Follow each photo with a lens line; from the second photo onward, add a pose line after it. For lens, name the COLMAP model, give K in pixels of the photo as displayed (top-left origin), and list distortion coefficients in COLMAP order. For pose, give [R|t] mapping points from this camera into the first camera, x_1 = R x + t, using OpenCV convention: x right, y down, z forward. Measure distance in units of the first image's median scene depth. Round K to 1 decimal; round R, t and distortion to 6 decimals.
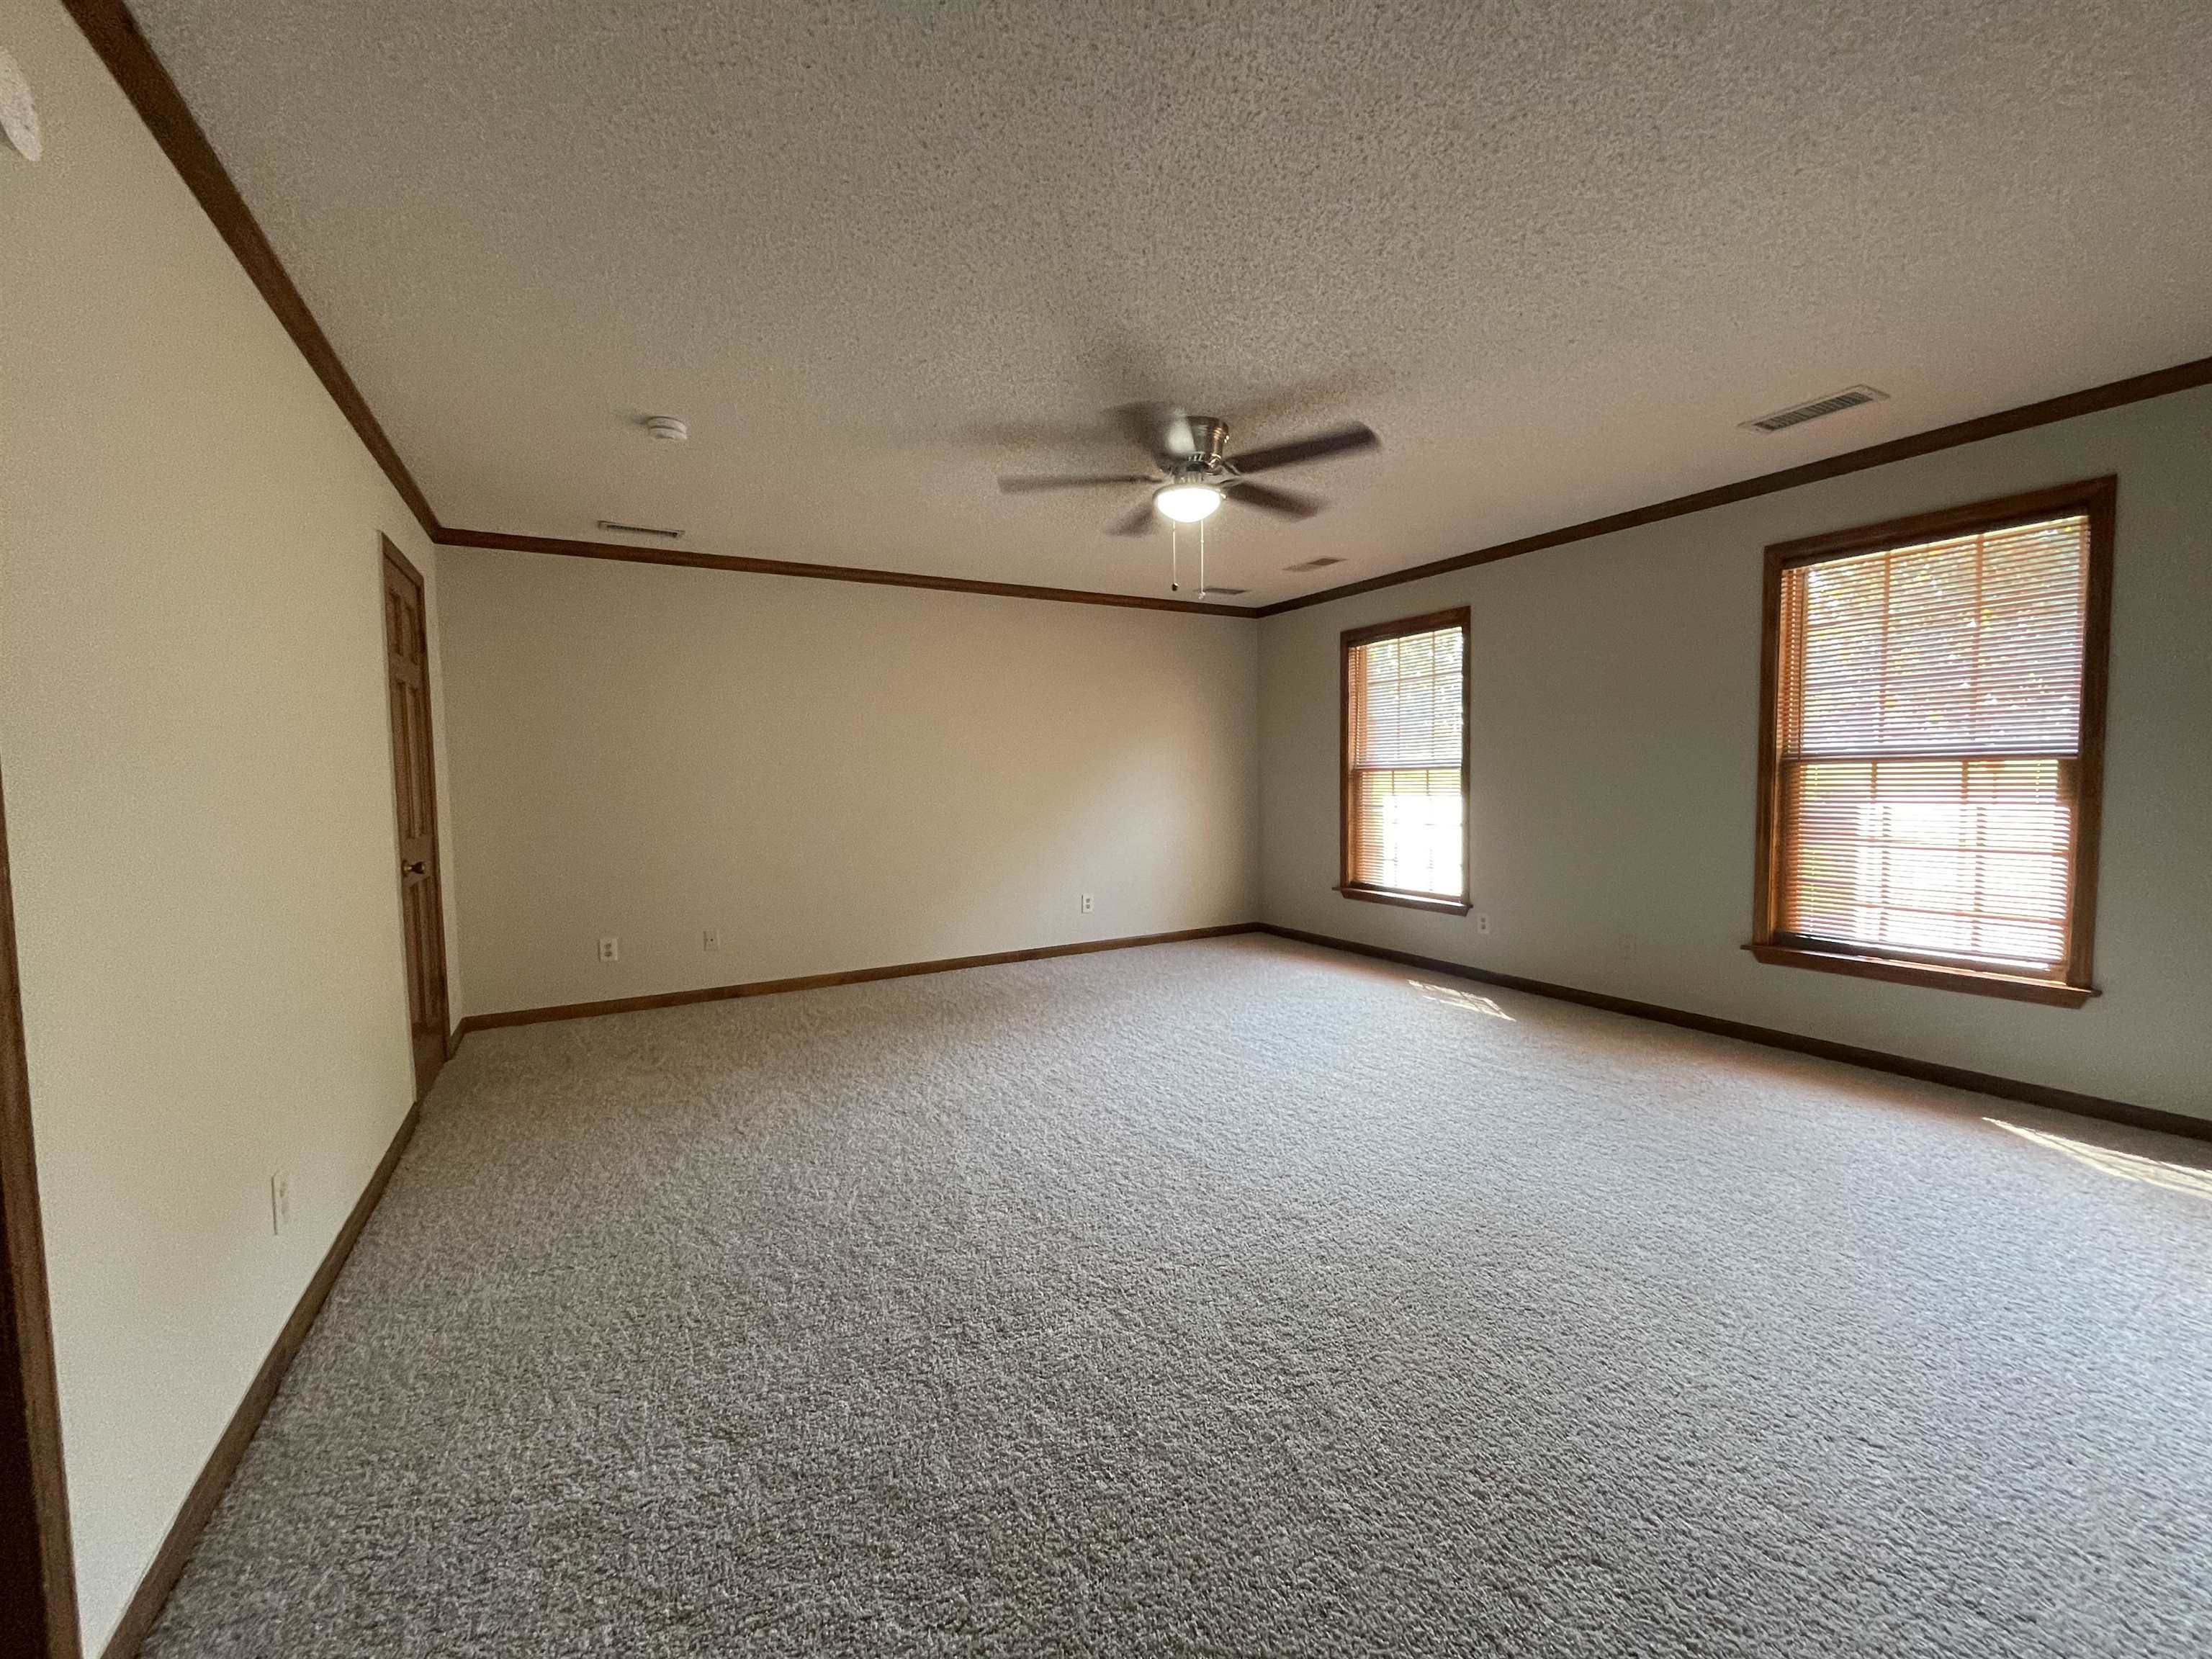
lens RADIAL K [[887.7, 0, 1093.4], [0, 887.7, 825.6], [0, 0, 1]] dist [-0.001872, -0.000658]
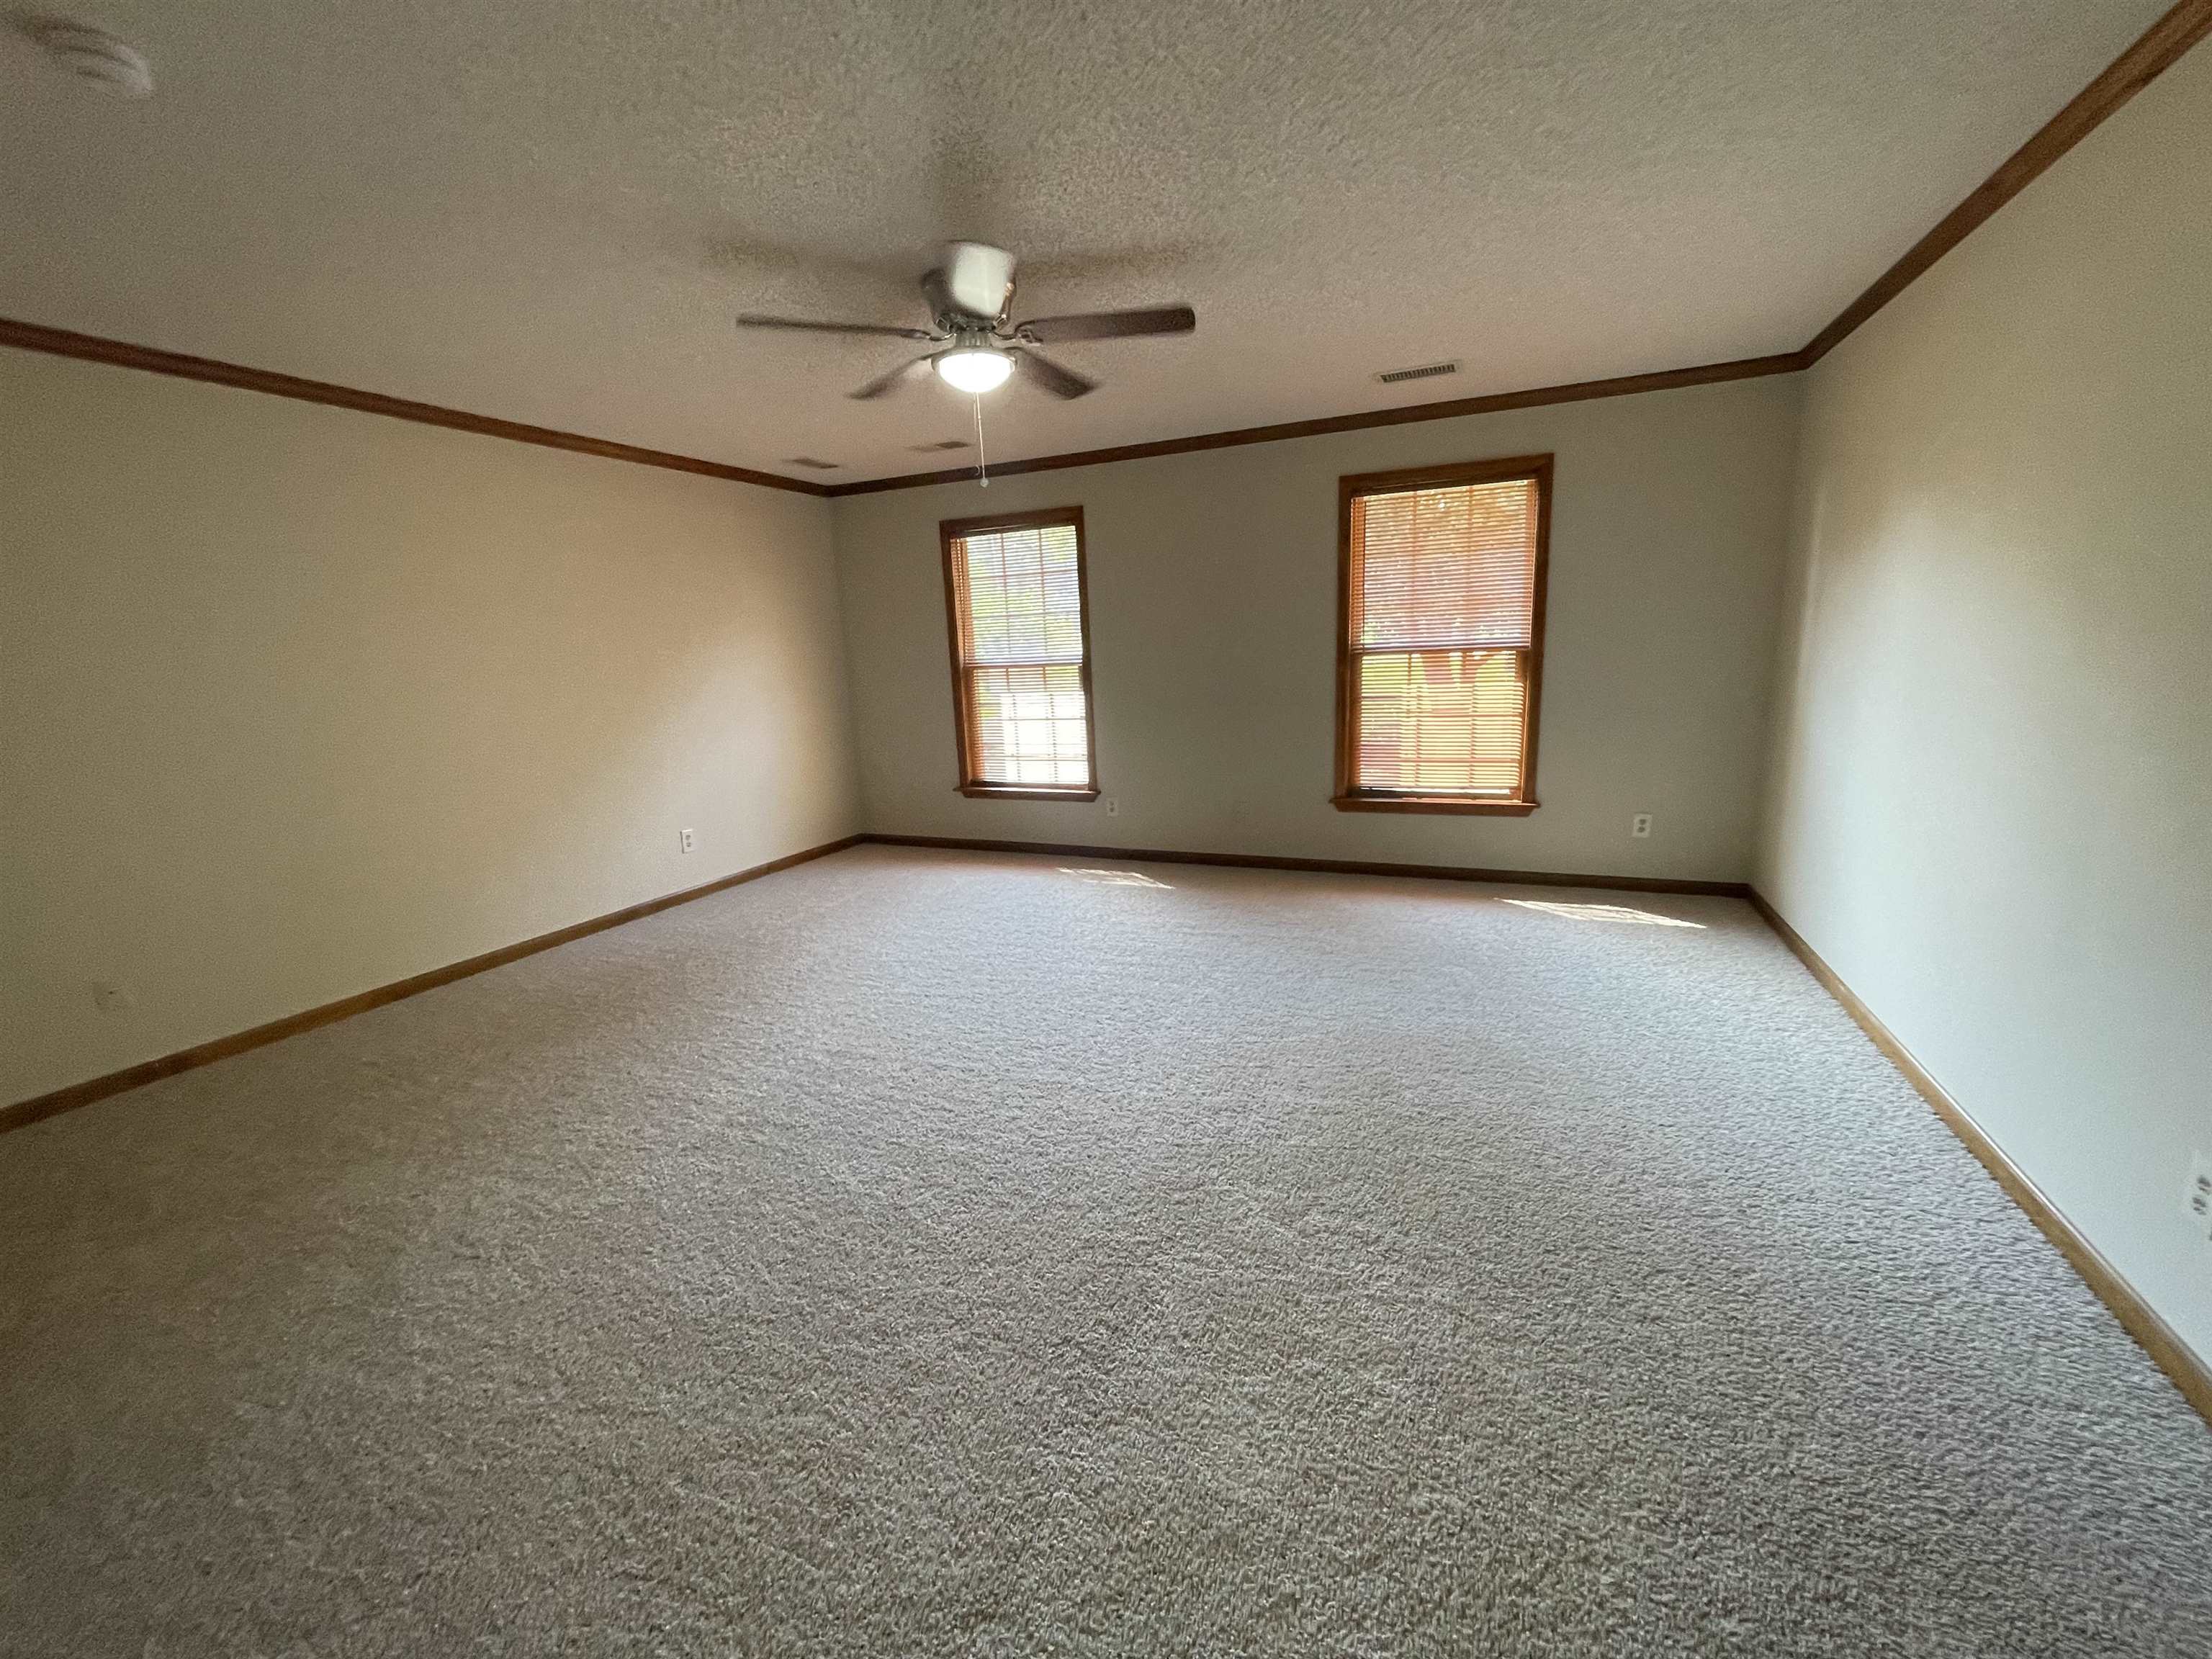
lens RADIAL K [[887.7, 0, 1109.0], [0, 887.7, 830.2], [0, 0, 1]] dist [-0.001872, -0.000658]
pose [[0.802333, -0.140028, 0.580219, -0.285647], [0.063710, 0.986629, 0.150012, -0.036588], [-0.593467, -0.083394, 0.800526, 0.162016]]
